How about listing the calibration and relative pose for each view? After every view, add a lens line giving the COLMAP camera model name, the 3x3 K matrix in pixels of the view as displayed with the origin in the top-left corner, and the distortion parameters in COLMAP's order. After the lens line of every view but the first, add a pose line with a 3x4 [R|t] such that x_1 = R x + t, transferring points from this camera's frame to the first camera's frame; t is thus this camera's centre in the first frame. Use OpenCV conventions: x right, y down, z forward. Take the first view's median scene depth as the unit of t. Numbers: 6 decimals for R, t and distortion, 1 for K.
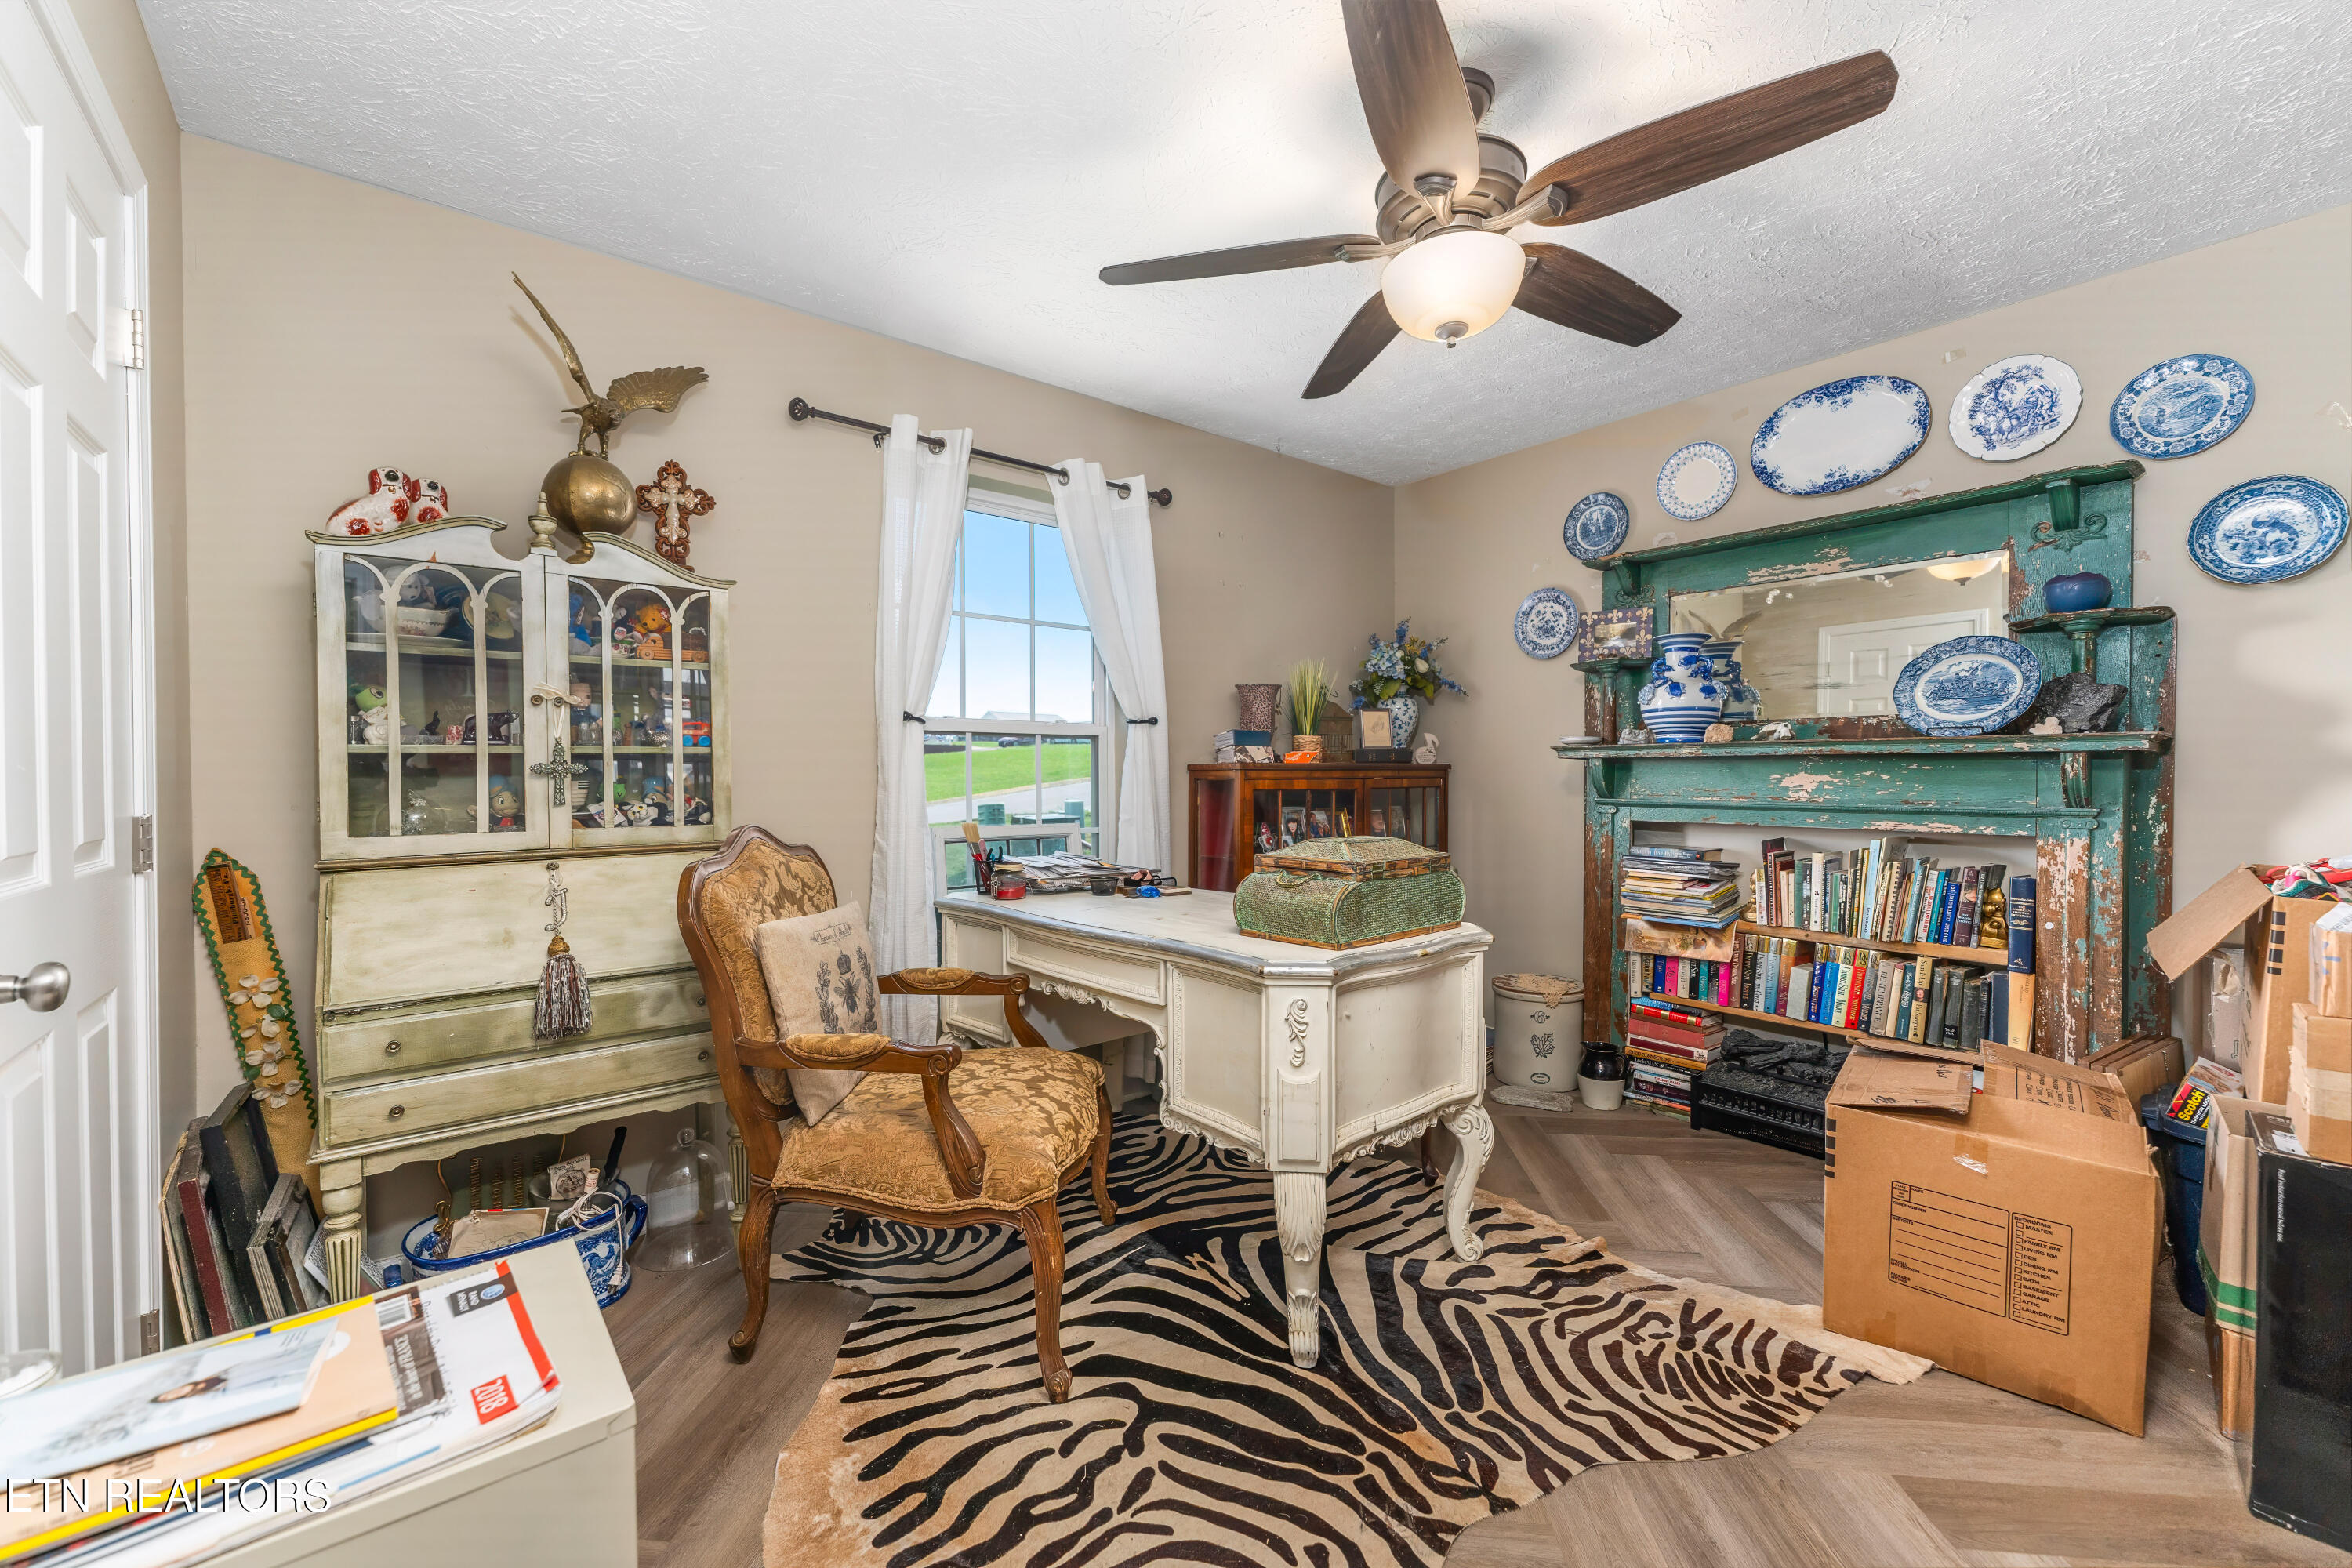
lens RADIAL K [[940.7, 0, 1170.1], [0, 940.7, 790.2], [0, 0, 1]] dist [-0.000443, -0.000714]
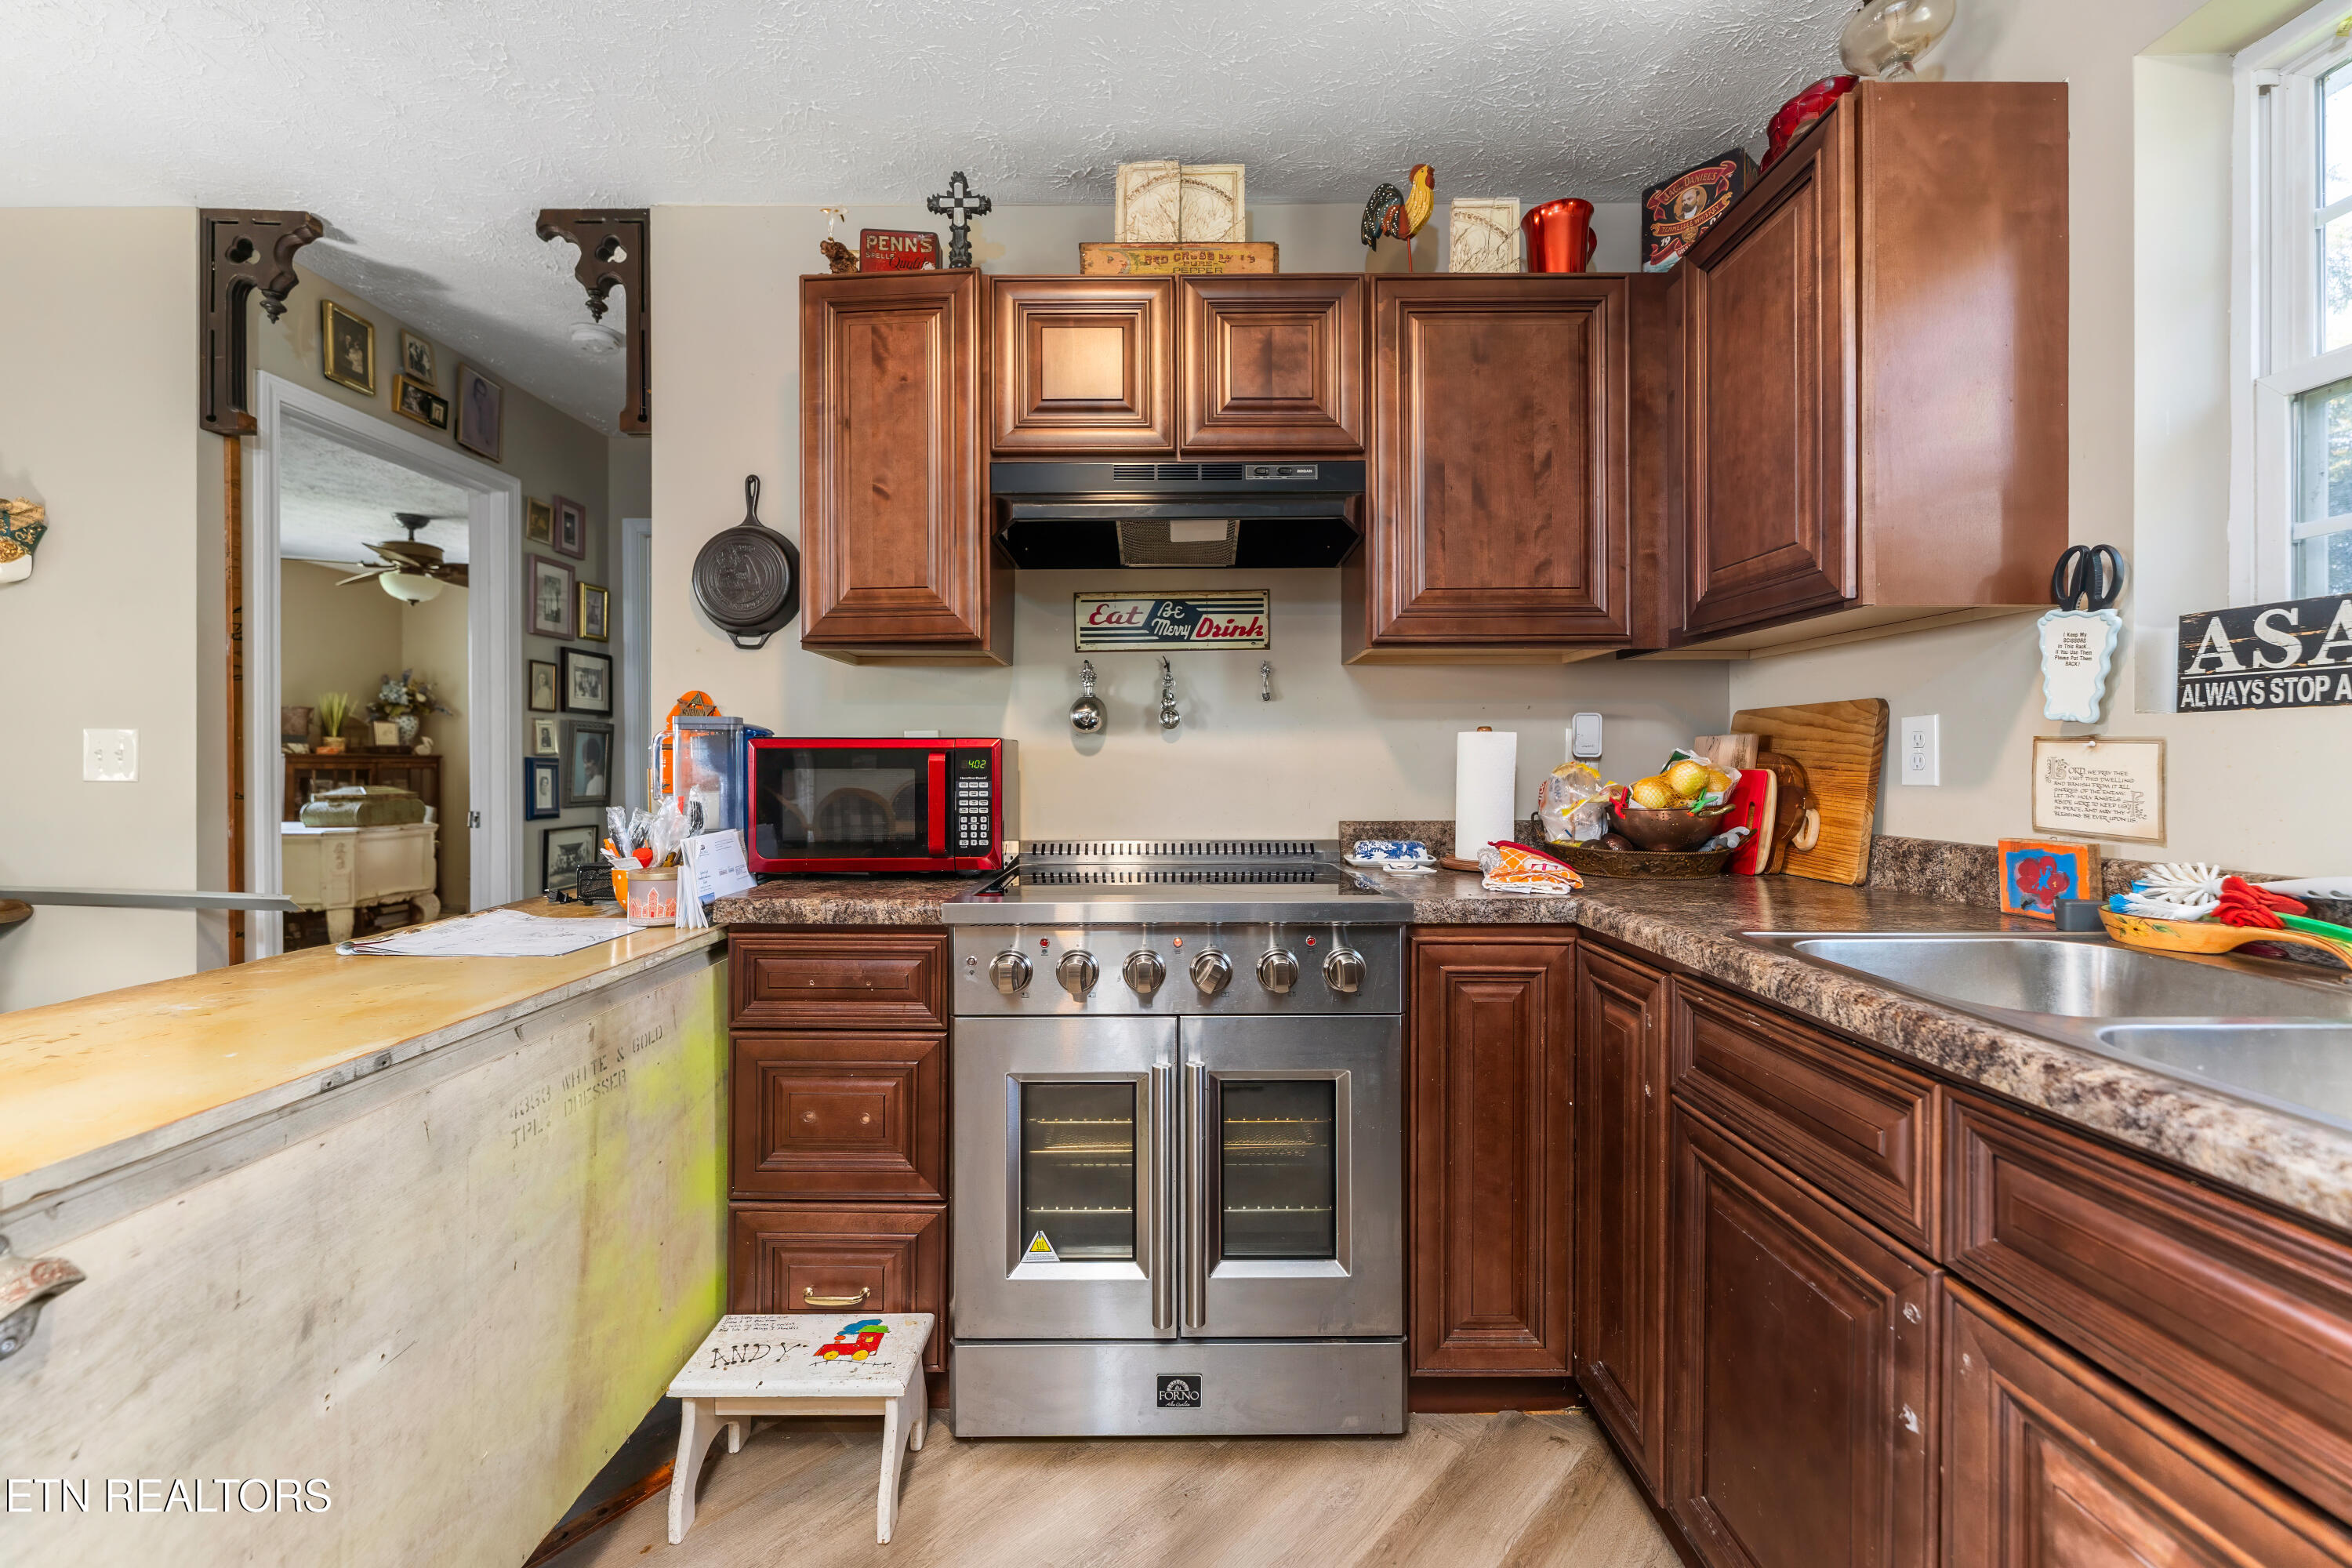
lens RADIAL K [[940.7, 0, 1170.9], [0, 940.7, 768.4], [0, 0, 1]] dist [-0.000443, -0.000714]
pose [[0.624731, 0.005861, 0.780818, -0.339406], [0.002216, 0.999954, -0.009280, 0.024441], [-0.780837, 0.007528, 0.624689, -1.793774]]
